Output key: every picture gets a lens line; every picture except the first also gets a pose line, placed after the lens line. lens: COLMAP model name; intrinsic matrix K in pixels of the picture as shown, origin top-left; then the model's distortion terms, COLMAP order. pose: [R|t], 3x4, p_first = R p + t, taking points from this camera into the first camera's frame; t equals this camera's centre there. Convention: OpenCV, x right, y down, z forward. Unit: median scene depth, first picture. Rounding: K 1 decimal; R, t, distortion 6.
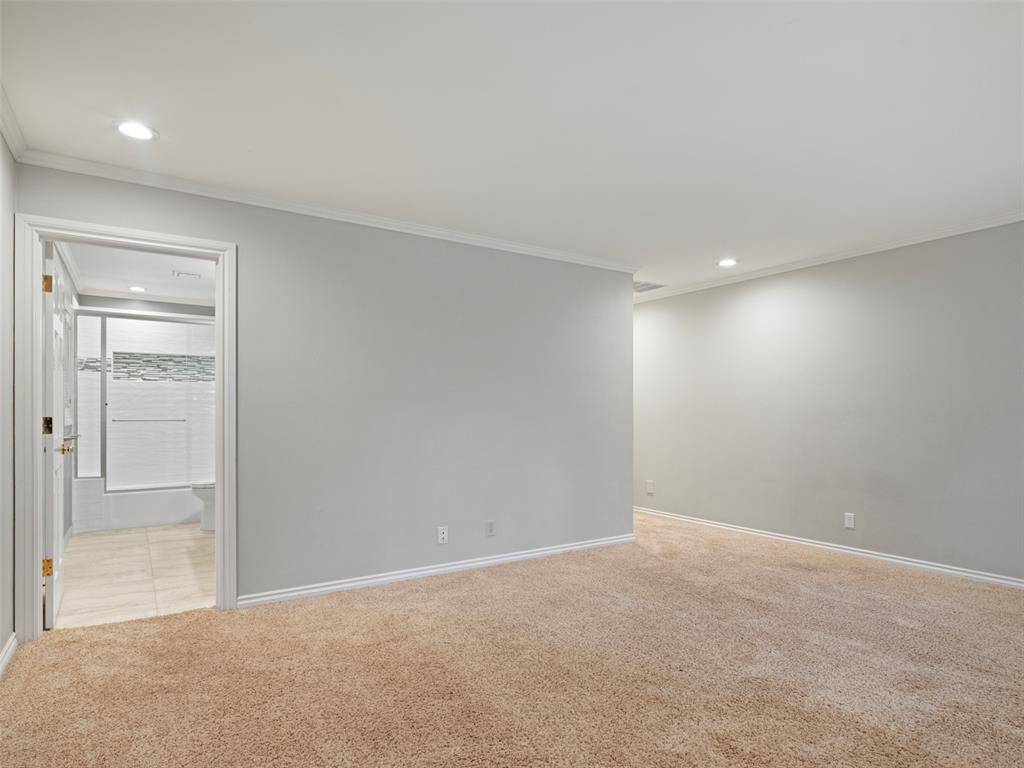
lens RADIAL K [[583.2, 0, 510.5], [0, 583.2, 396.3], [0, 0, 1]] dist [-0.006148, -0.001205]
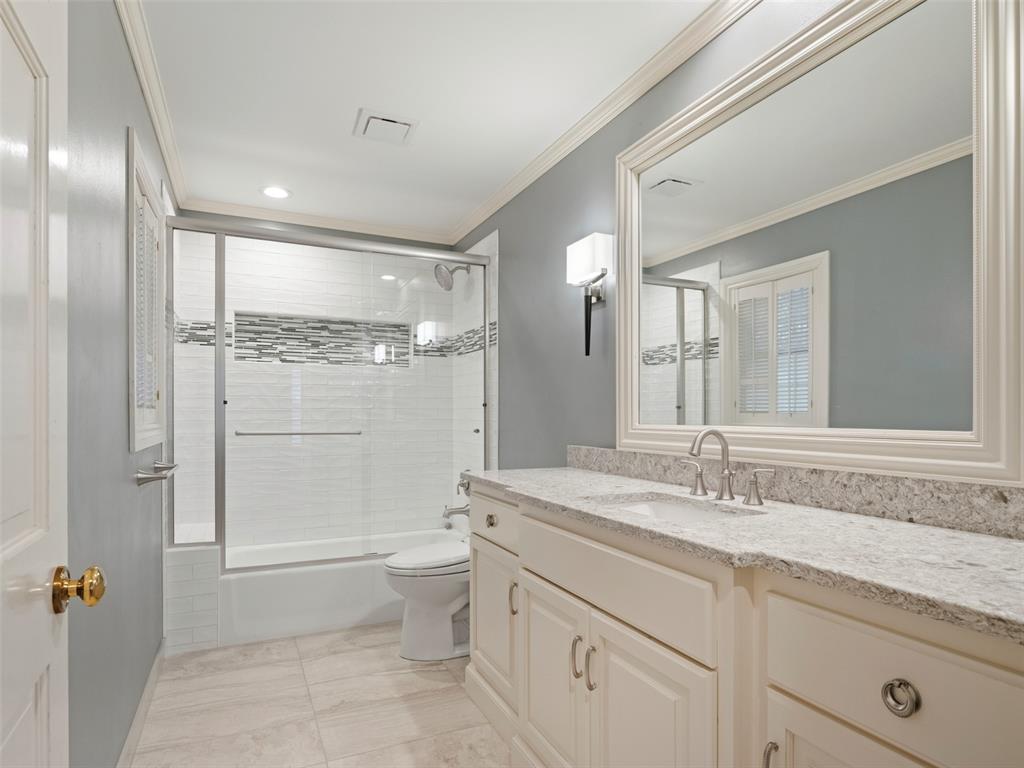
lens RADIAL K [[583.2, 0, 510.5], [0, 583.2, 396.3], [0, 0, 1]] dist [-0.006148, -0.001205]
pose [[0.989709, -0.001561, -0.143086, -0.331661], [0.001375, 0.999998, -0.001400, 0.007876], [0.143088, 0.001188, 0.989709, 0.469707]]
